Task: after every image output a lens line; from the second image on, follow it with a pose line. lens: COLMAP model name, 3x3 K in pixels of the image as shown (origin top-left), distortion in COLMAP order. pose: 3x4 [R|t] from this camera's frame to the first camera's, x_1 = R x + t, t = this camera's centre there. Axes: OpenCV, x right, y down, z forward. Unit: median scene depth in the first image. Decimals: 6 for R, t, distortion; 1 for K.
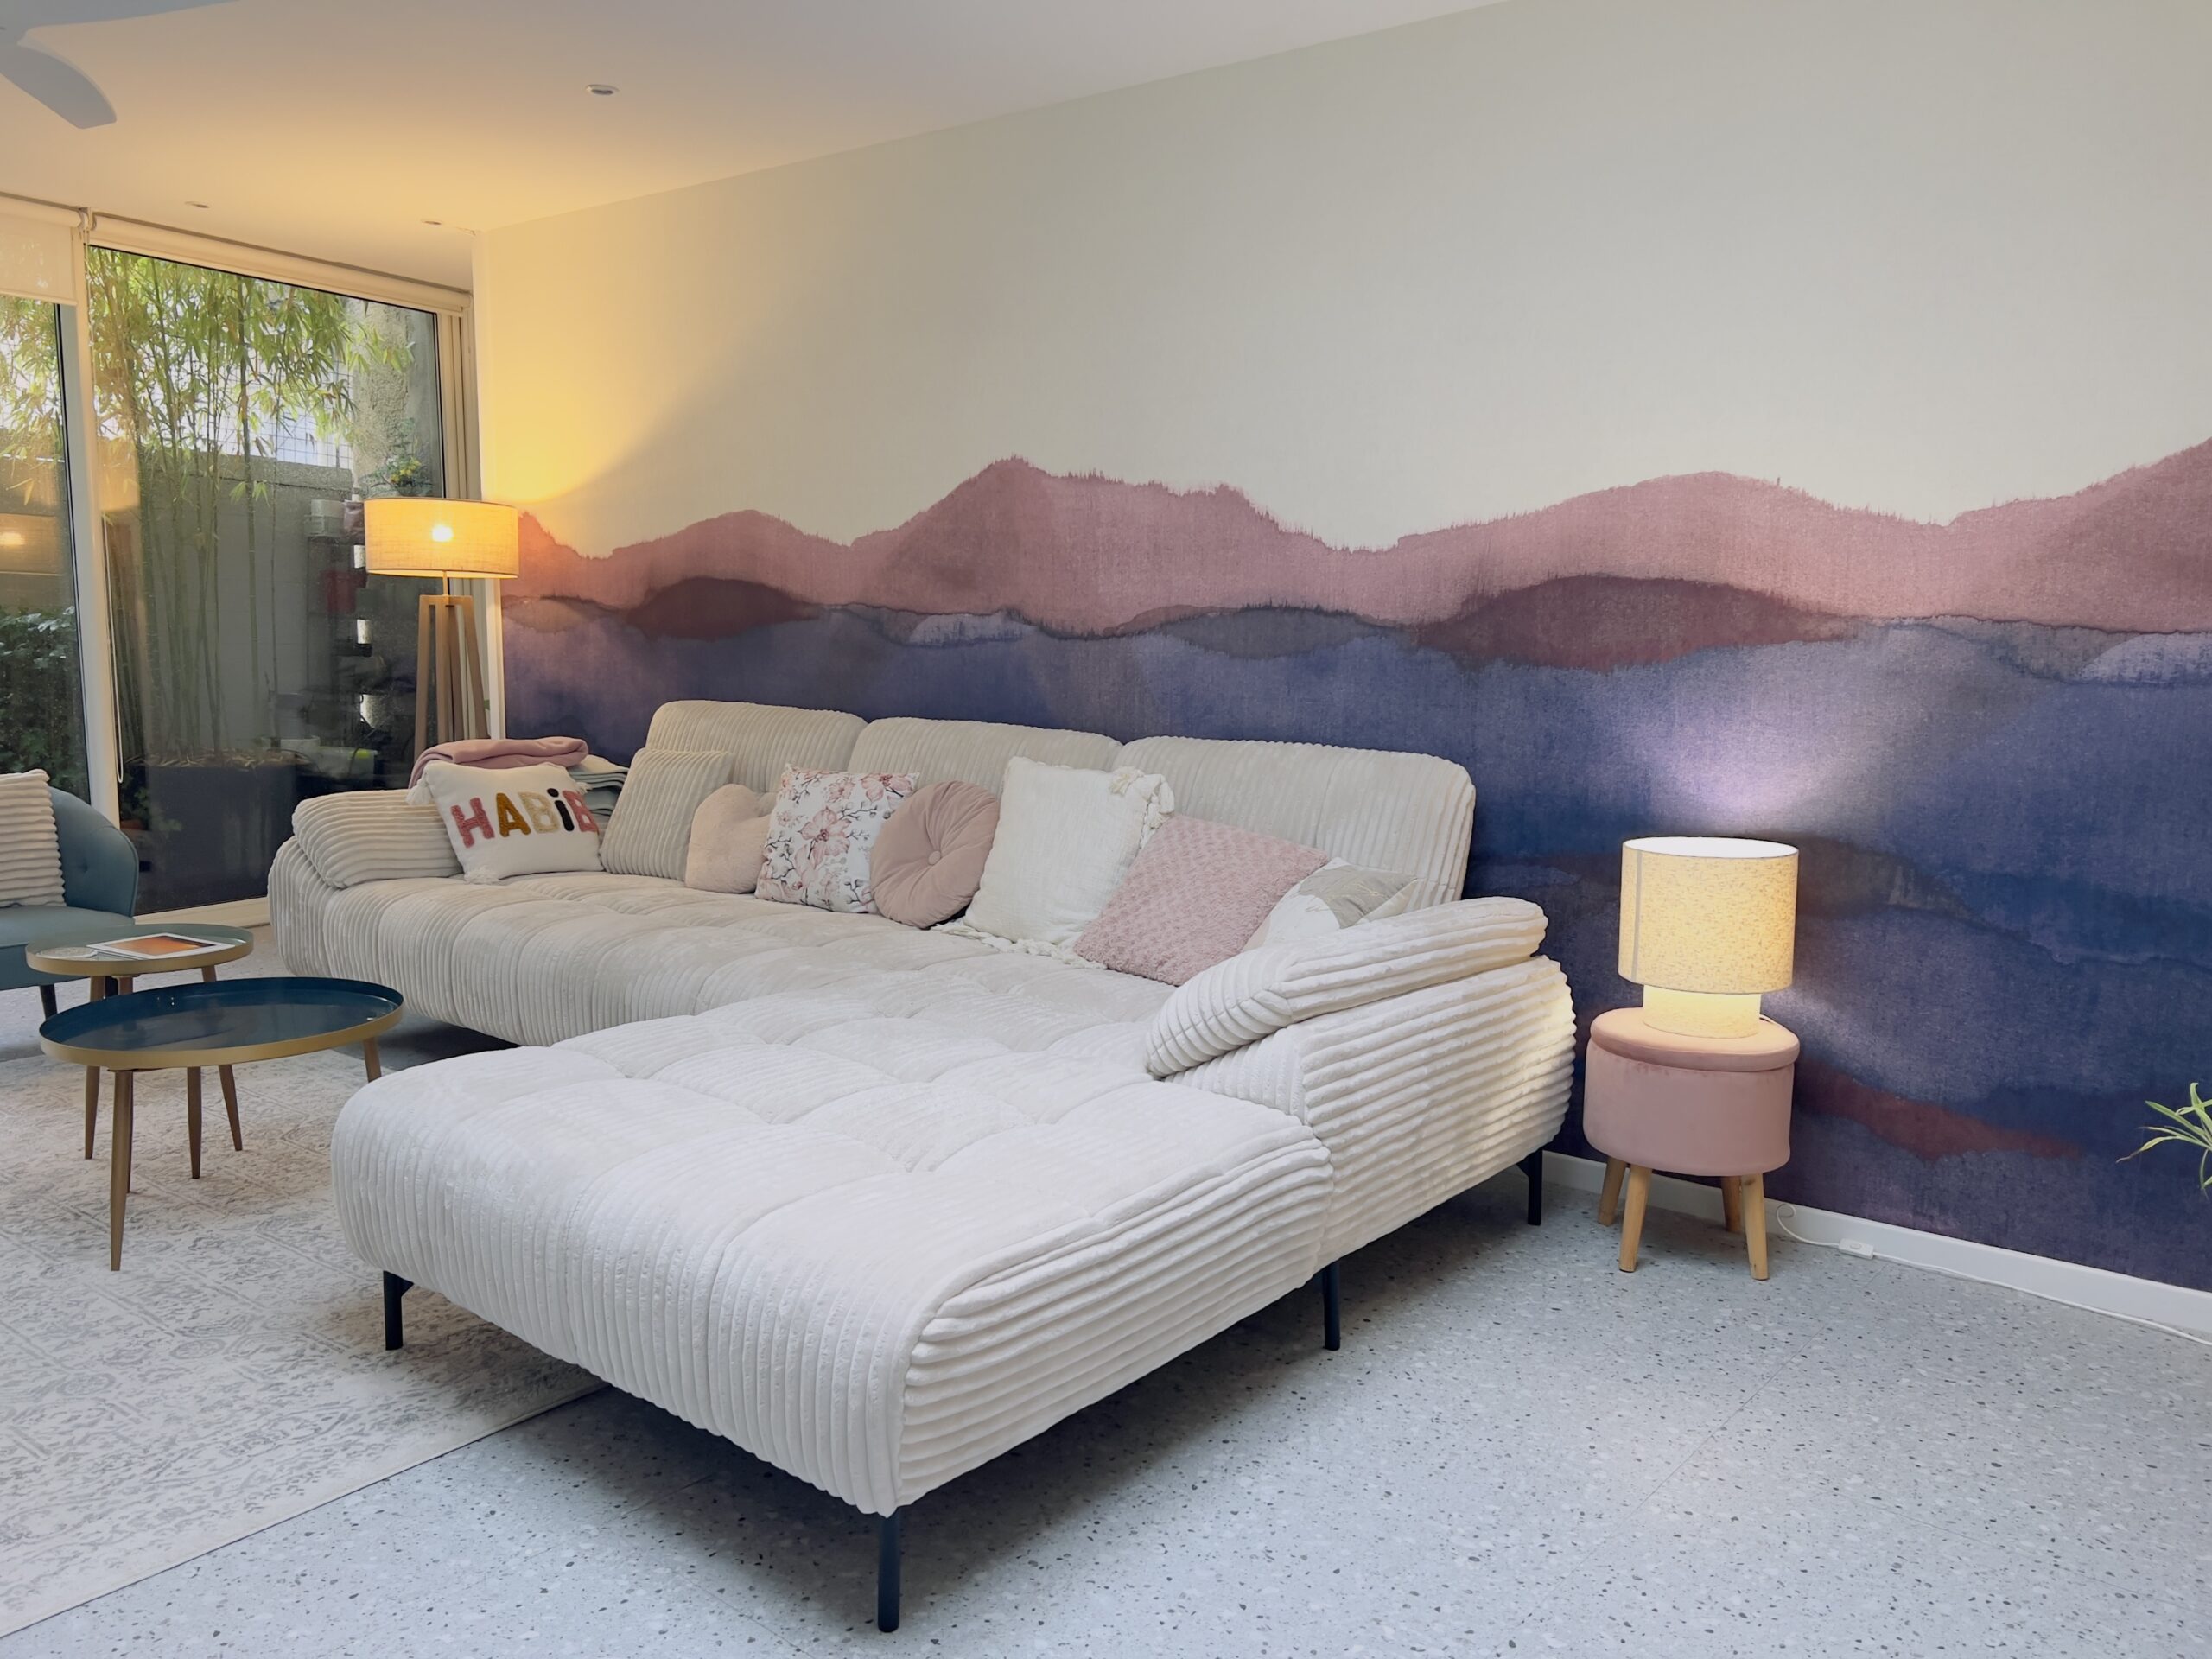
lens RADIAL K [[1639.7, 0, 1106.0], [0, 1639.7, 829.5], [0, 0, 1]] dist [0.060644, -0.084609]
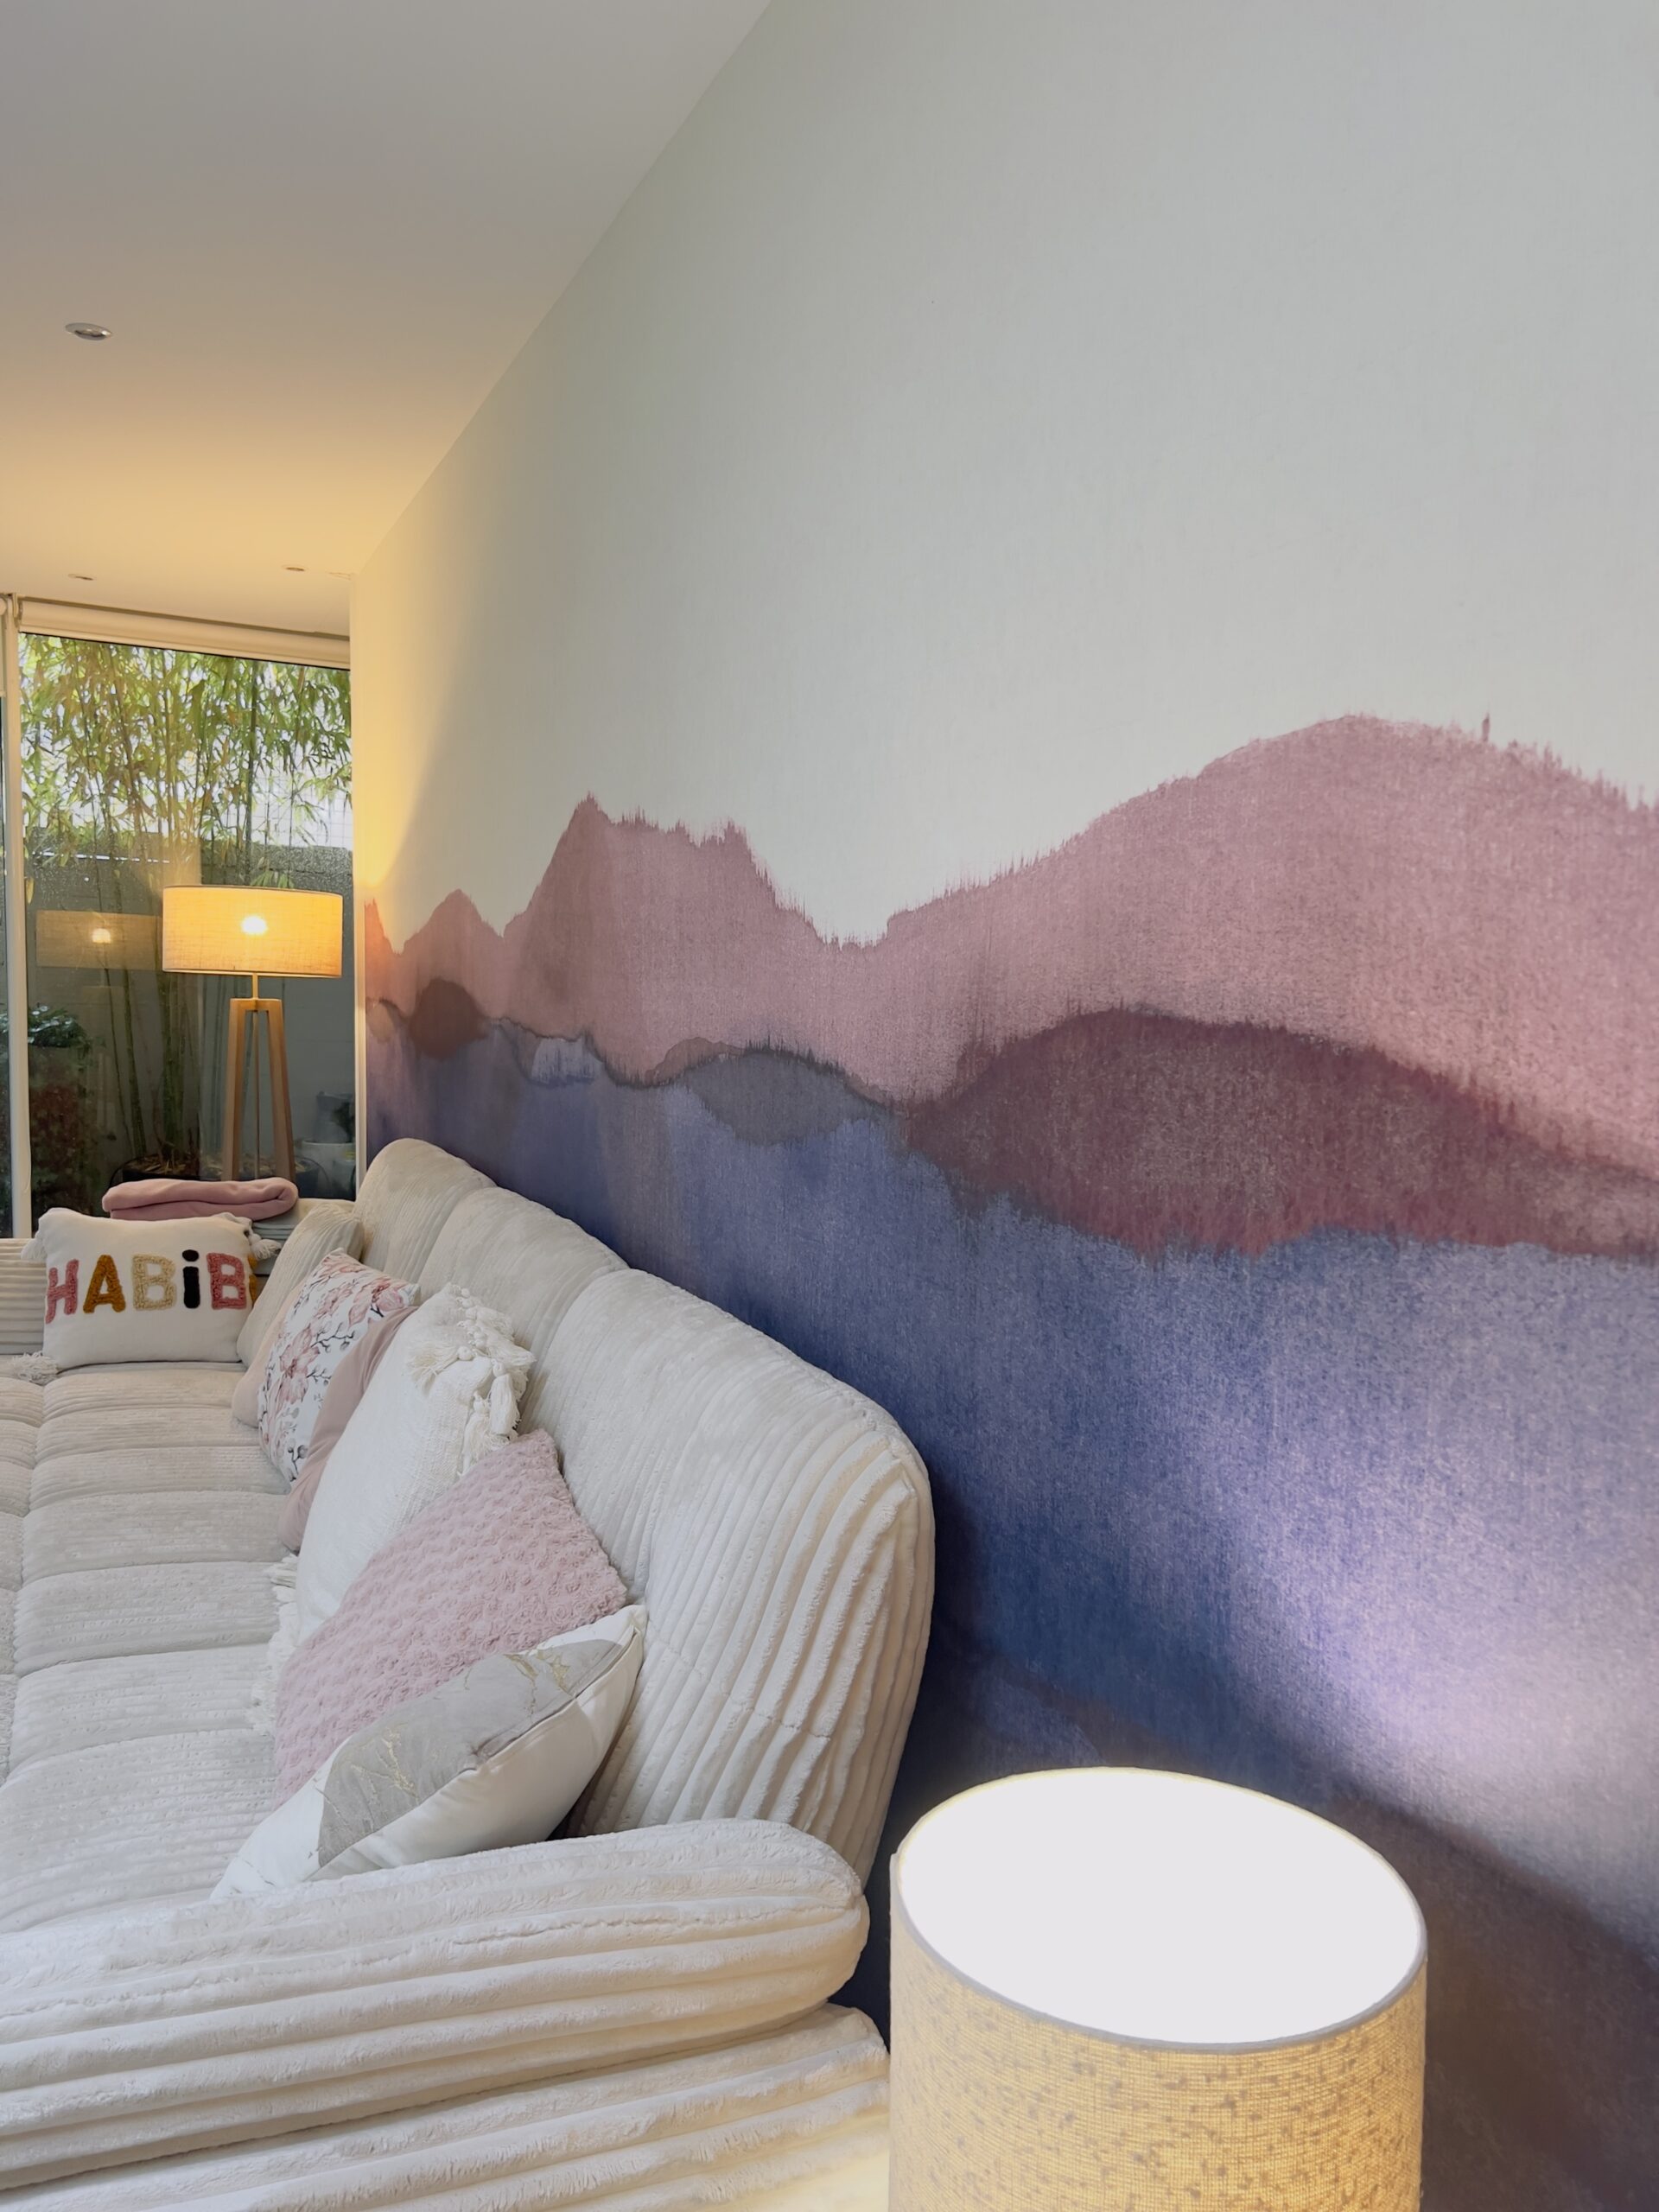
lens RADIAL K [[1655.6, 0, 829.5], [0, 1655.6, 1106.0], [0, 0, 1]] dist [0.133299, -0.238259]
pose [[0.884042, 0.037247, -0.465922, 0.418955], [-0.064898, 0.996946, -0.043440, -0.110196], [0.462881, 0.068640, 0.883759, 0.624063]]
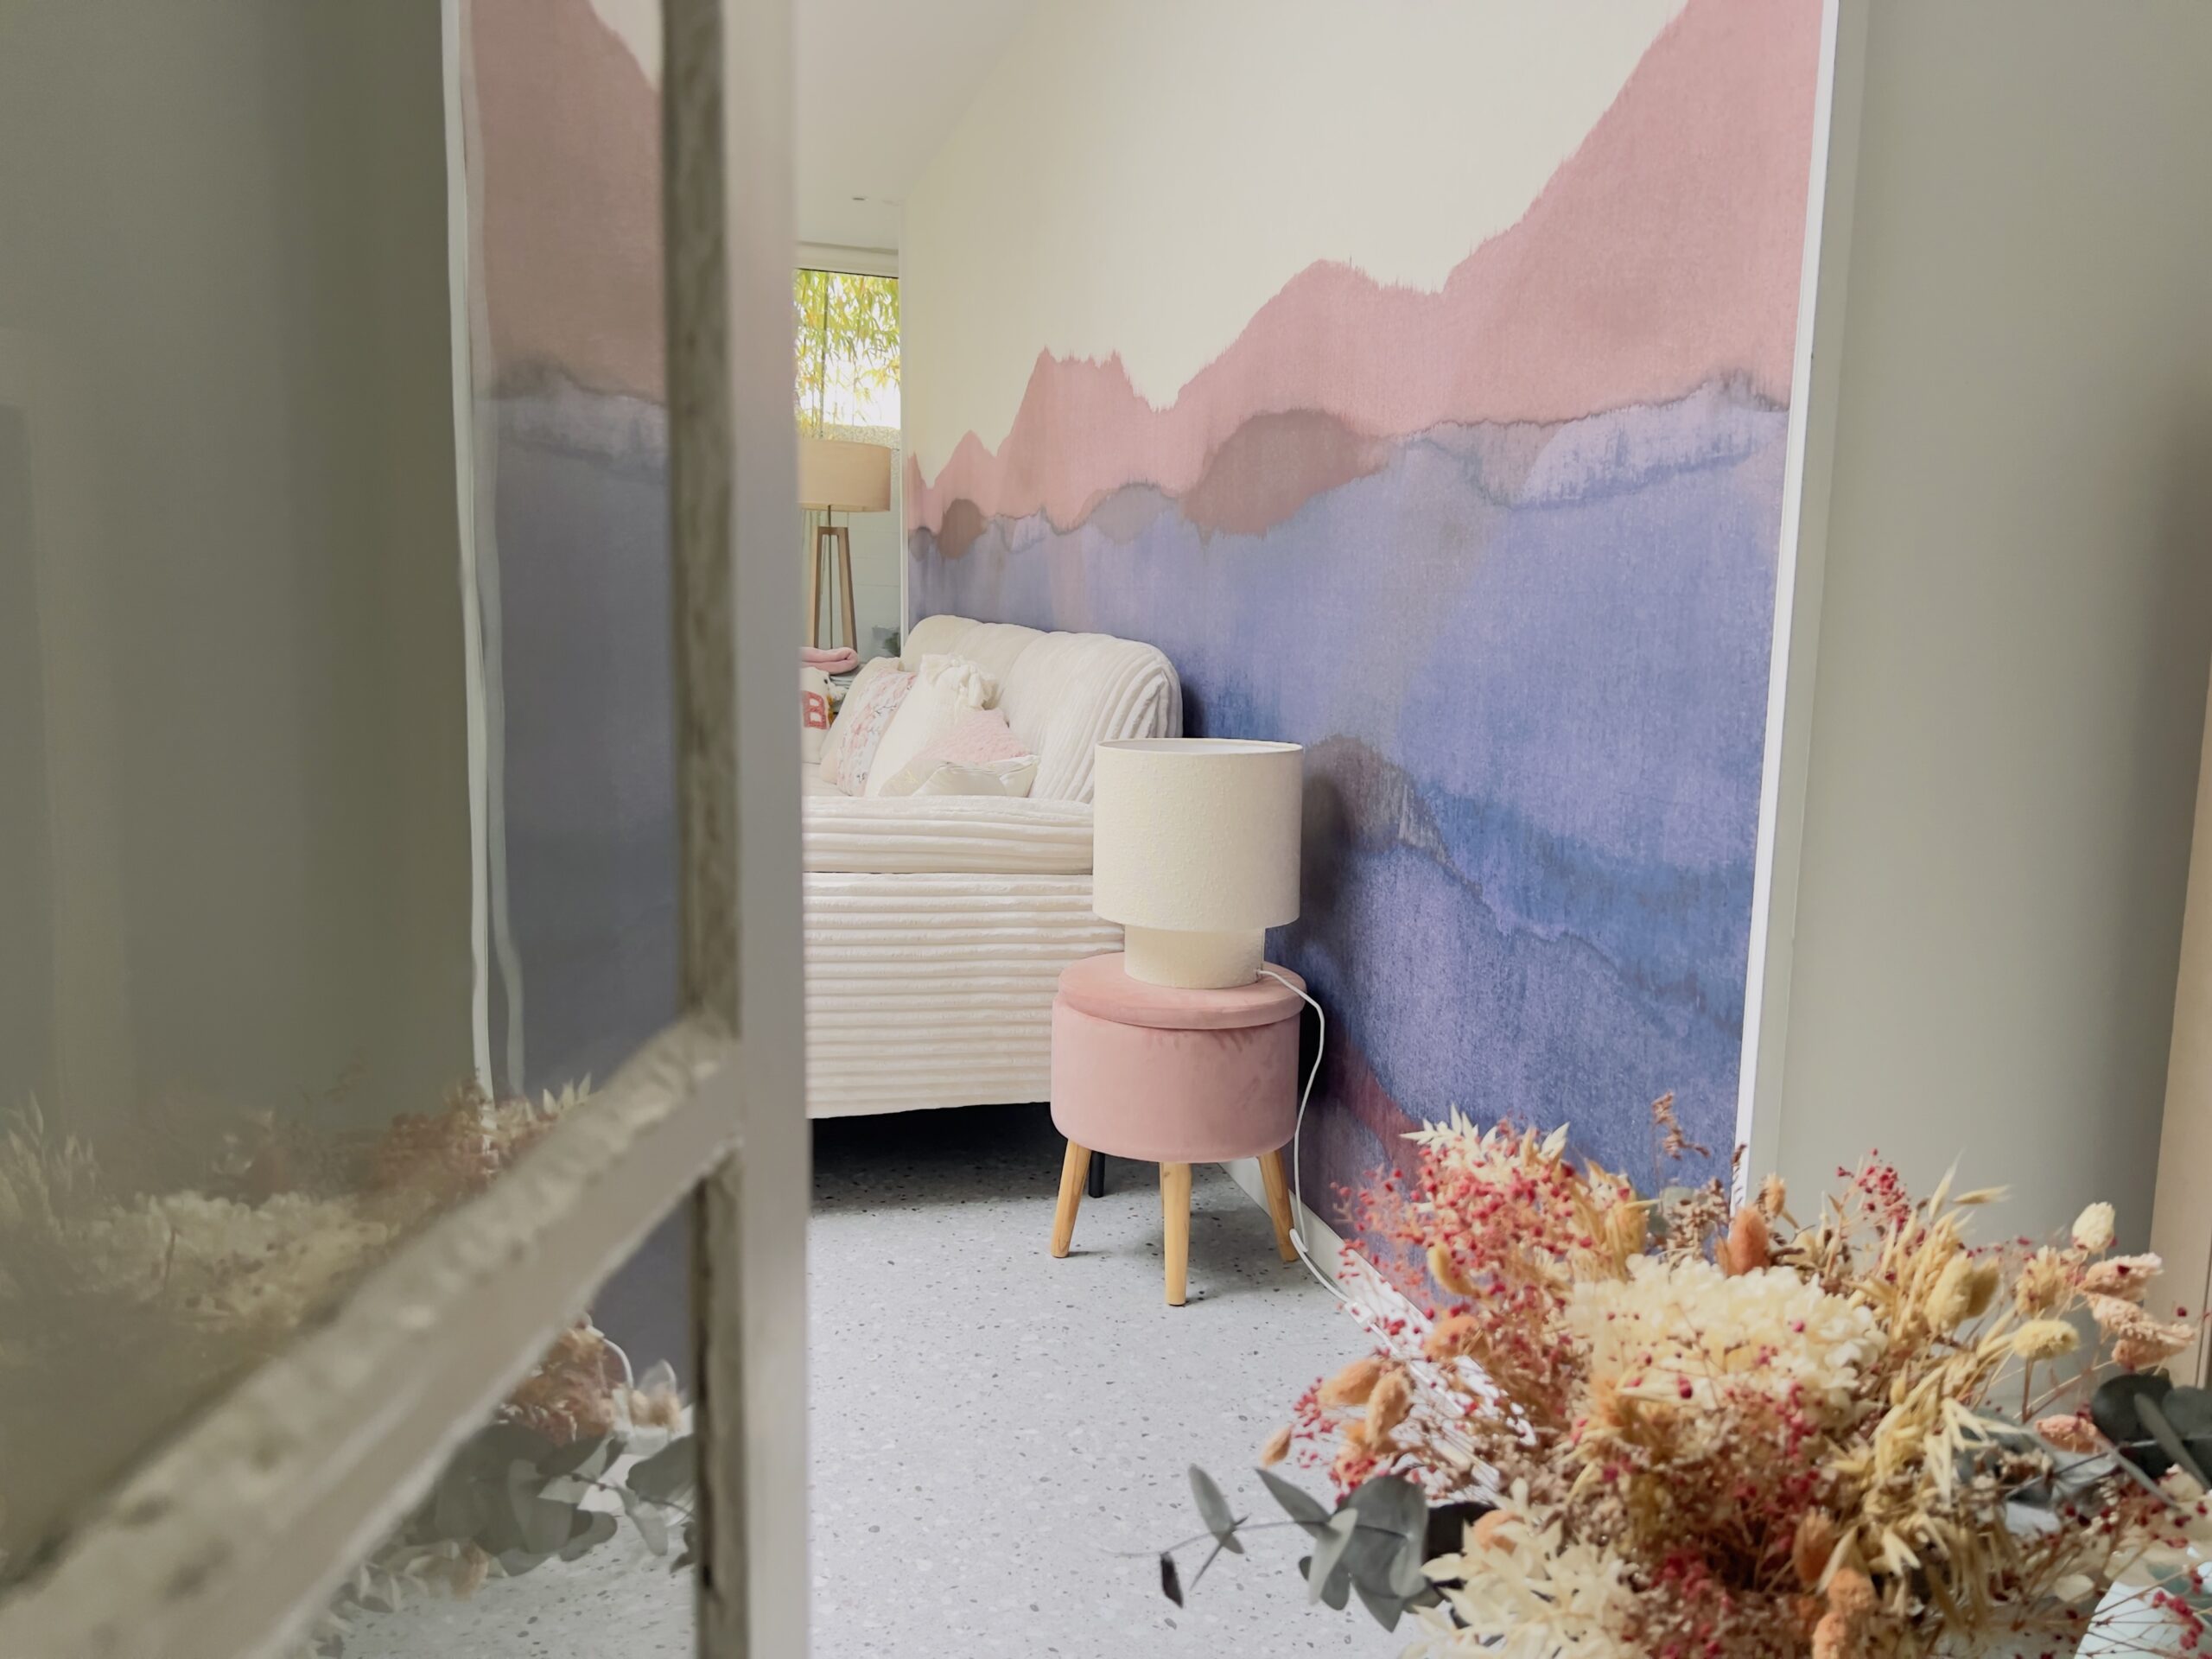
lens RADIAL K [[1655.6, 0, 1106.0], [0, 1655.6, 829.5], [0, 0, 1]] dist [0.133299, -0.238259]
pose [[0.799417, 0.084693, -0.594777, 0.736464], [-0.083574, 0.996065, 0.029505, 0.028209], [0.594935, 0.026121, 0.803349, 0.316840]]
